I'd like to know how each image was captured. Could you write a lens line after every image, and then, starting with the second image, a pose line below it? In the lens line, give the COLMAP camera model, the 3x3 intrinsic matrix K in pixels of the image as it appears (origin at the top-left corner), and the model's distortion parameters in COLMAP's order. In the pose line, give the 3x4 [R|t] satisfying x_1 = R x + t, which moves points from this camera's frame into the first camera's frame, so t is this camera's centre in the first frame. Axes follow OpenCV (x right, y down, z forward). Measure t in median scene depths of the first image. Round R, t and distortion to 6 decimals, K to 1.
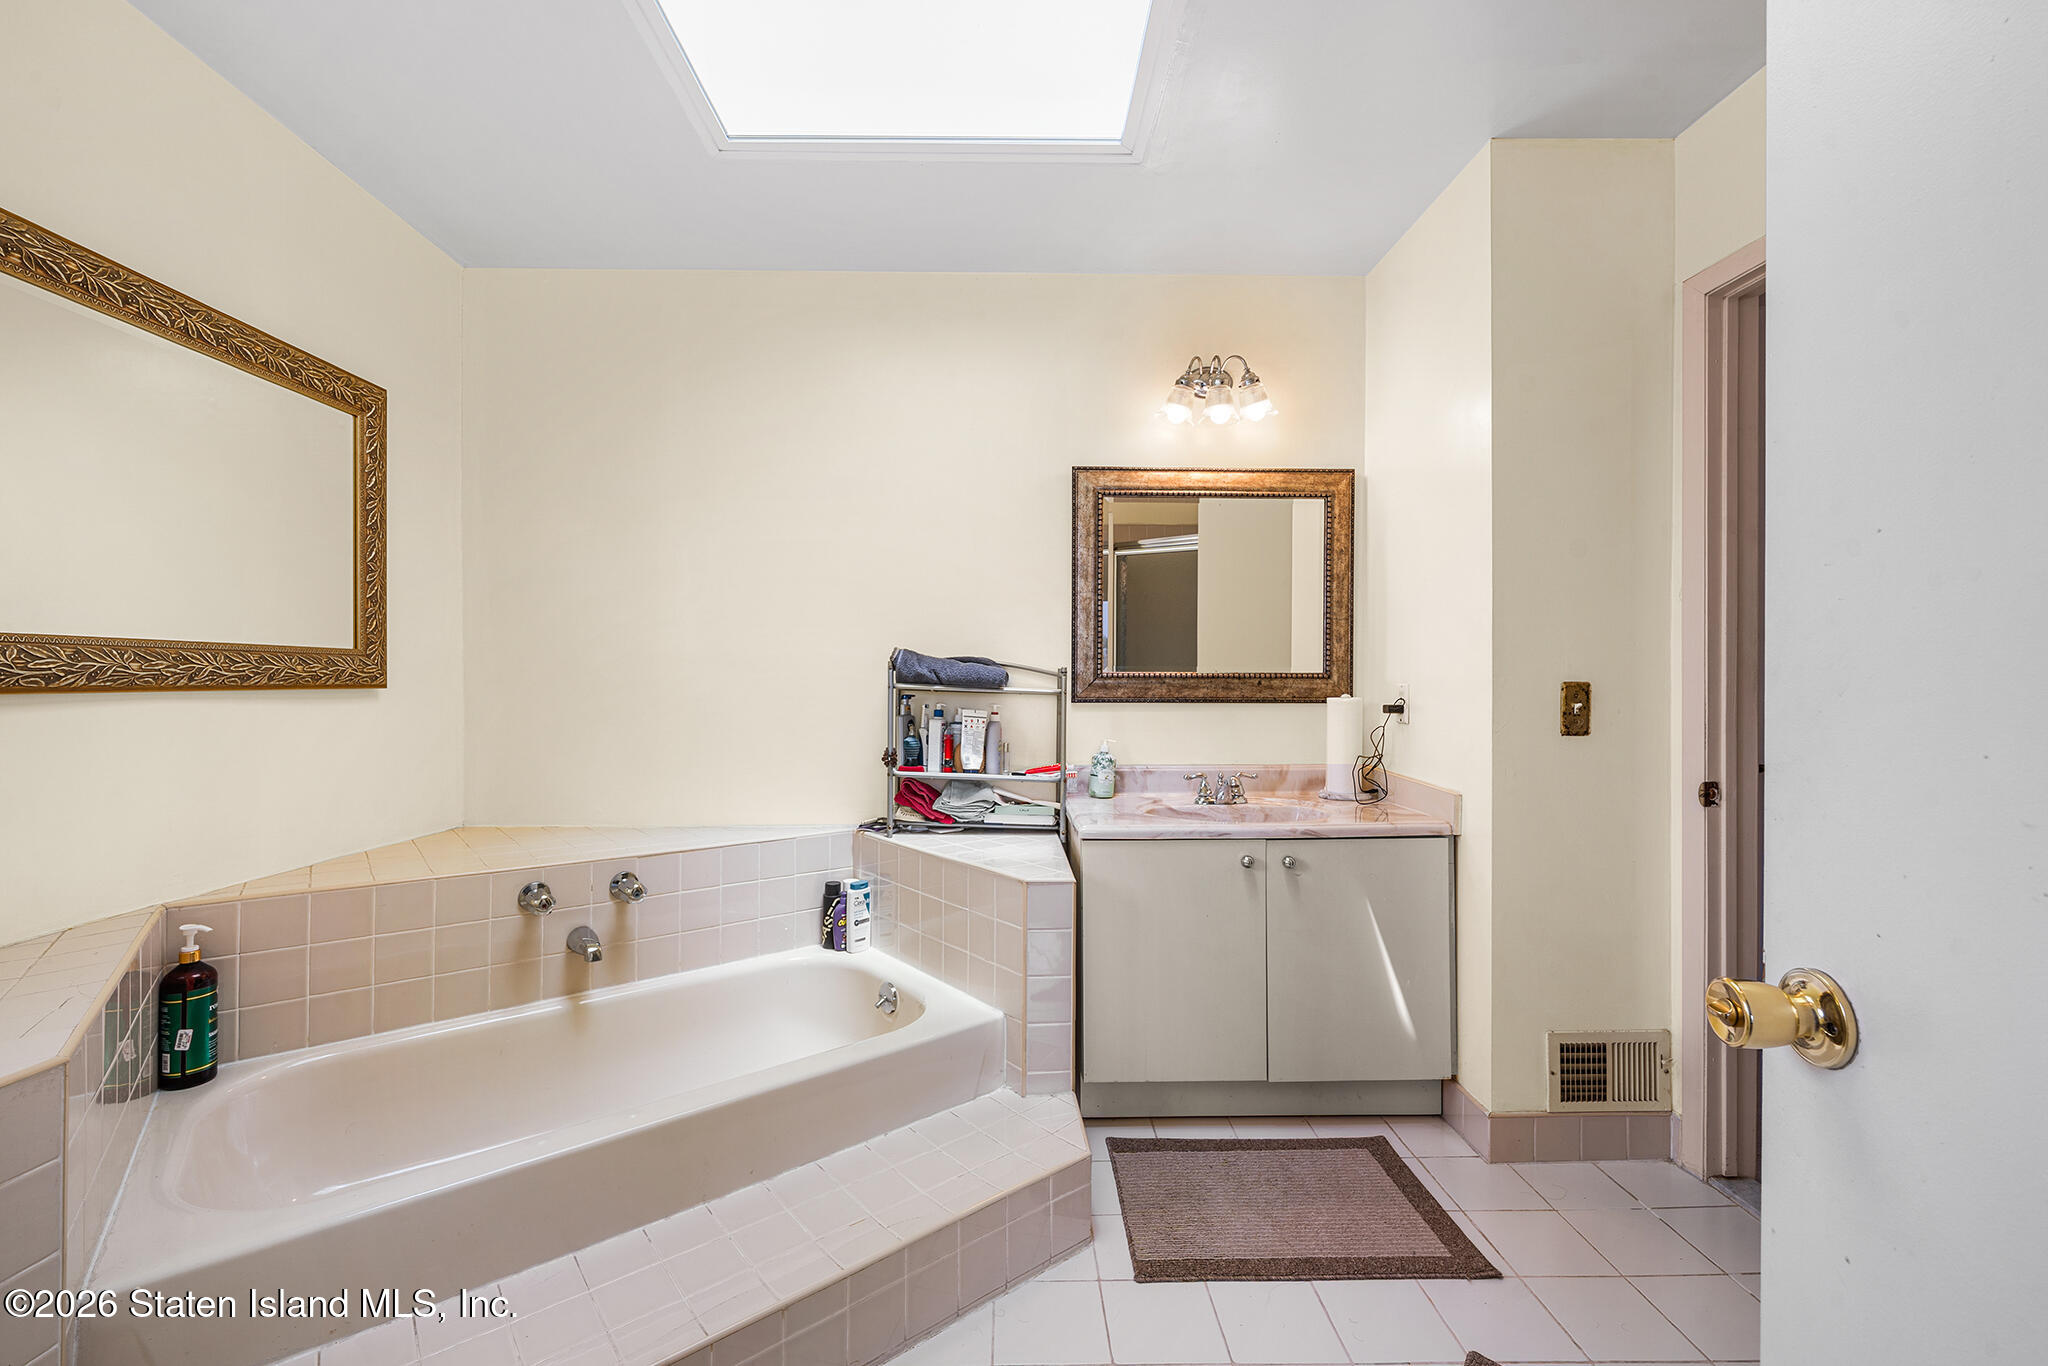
lens RADIAL K [[828.6, 0, 1014.3], [0, 828.6, 686.2], [0, 0, 1]] dist [-0.000598, 0.000421]
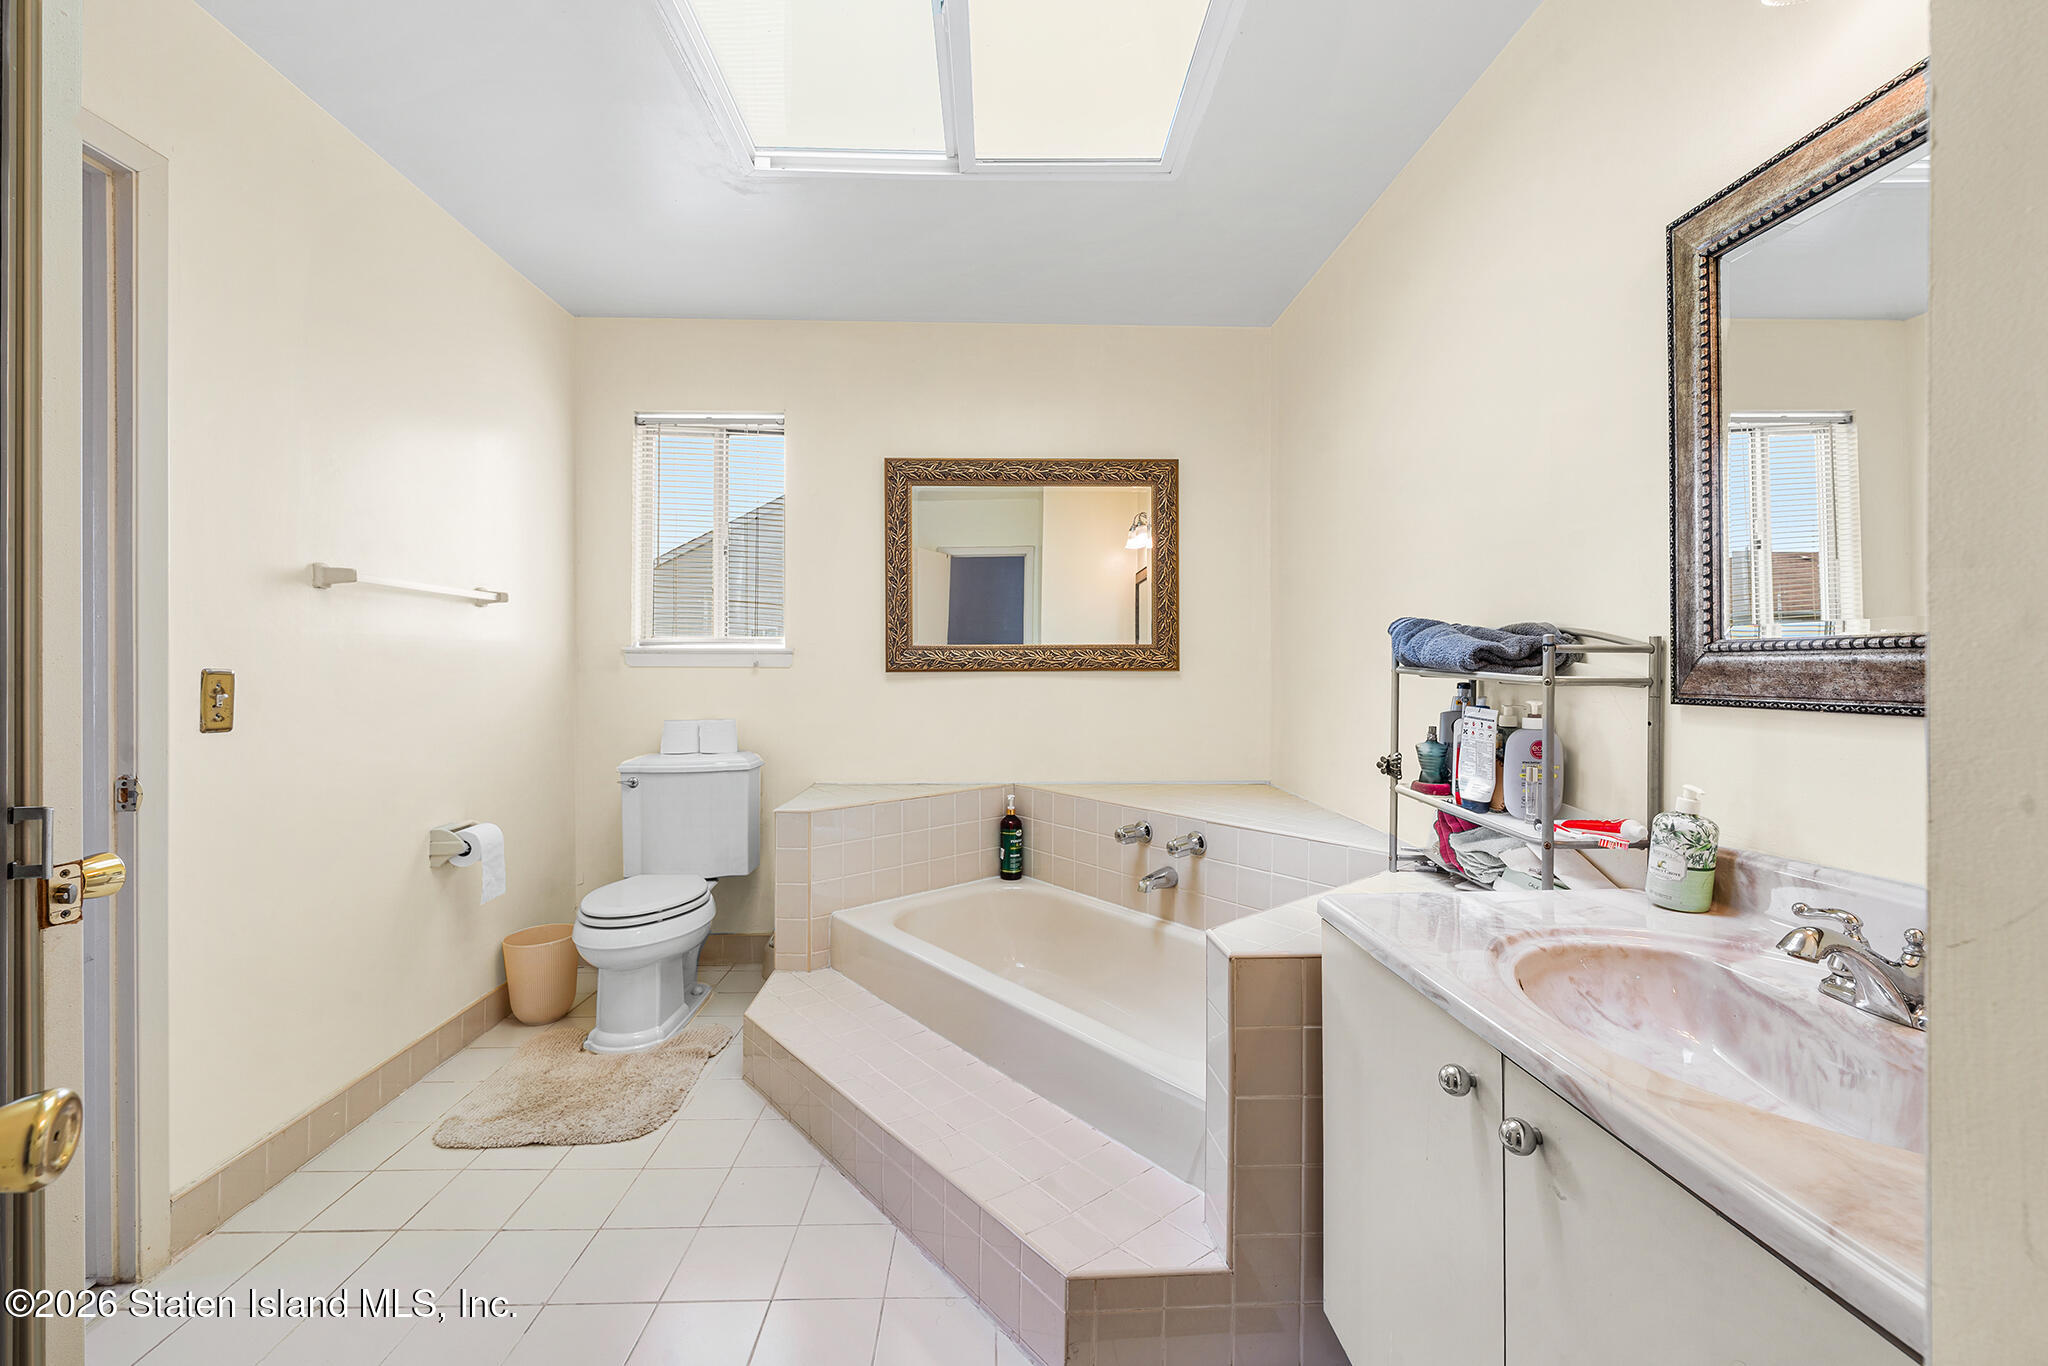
lens RADIAL K [[828.6, 0, 1018.2], [0, 828.6, 672.5], [0, 0, 1]] dist [-0.000598, 0.000421]
pose [[0.024418, 0.003566, -0.999695, 0.677222], [-0.003675, 0.999987, 0.003478, 0.001011], [0.999695, 0.003589, 0.024431, 0.733199]]
